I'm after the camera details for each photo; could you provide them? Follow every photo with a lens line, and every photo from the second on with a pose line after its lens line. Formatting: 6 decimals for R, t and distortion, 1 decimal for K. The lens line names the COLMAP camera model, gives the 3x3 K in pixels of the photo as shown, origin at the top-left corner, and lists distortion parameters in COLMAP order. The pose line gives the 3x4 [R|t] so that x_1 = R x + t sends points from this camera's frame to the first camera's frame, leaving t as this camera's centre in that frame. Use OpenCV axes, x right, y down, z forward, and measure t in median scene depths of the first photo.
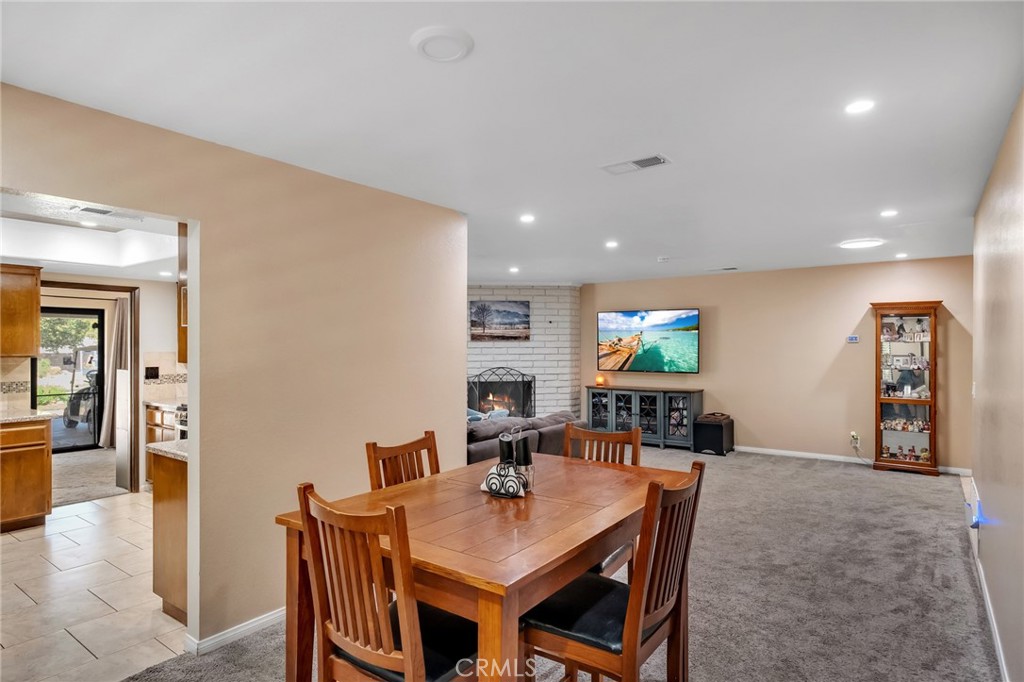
lens RADIAL K [[569.1, 0, 512.0], [0, 569.1, 341.0], [0, 0, 1]] dist [-0.000977, 0.000252]
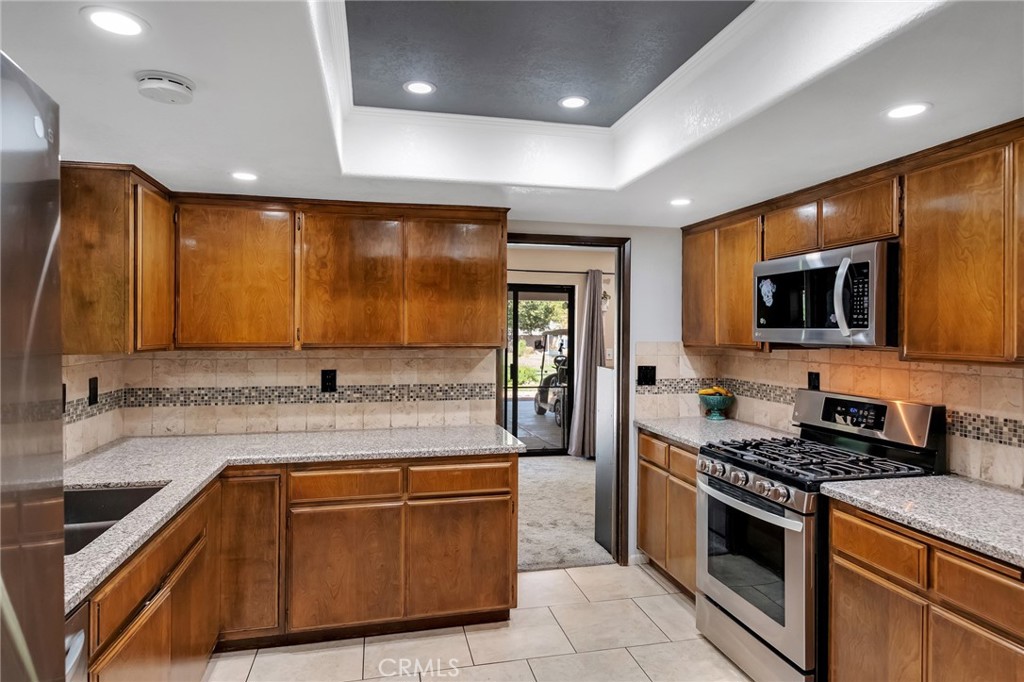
lens RADIAL K [[575.4, 0, 512.1], [0, 575.4, 328.7], [0, 0, 1]] dist [0.001903, 0.000746]
pose [[0.759435, 0.009287, -0.650517, -0.334204], [-0.005910, 0.999955, 0.007376, 0.001173], [0.650556, -0.001757, 0.759456, 0.425211]]
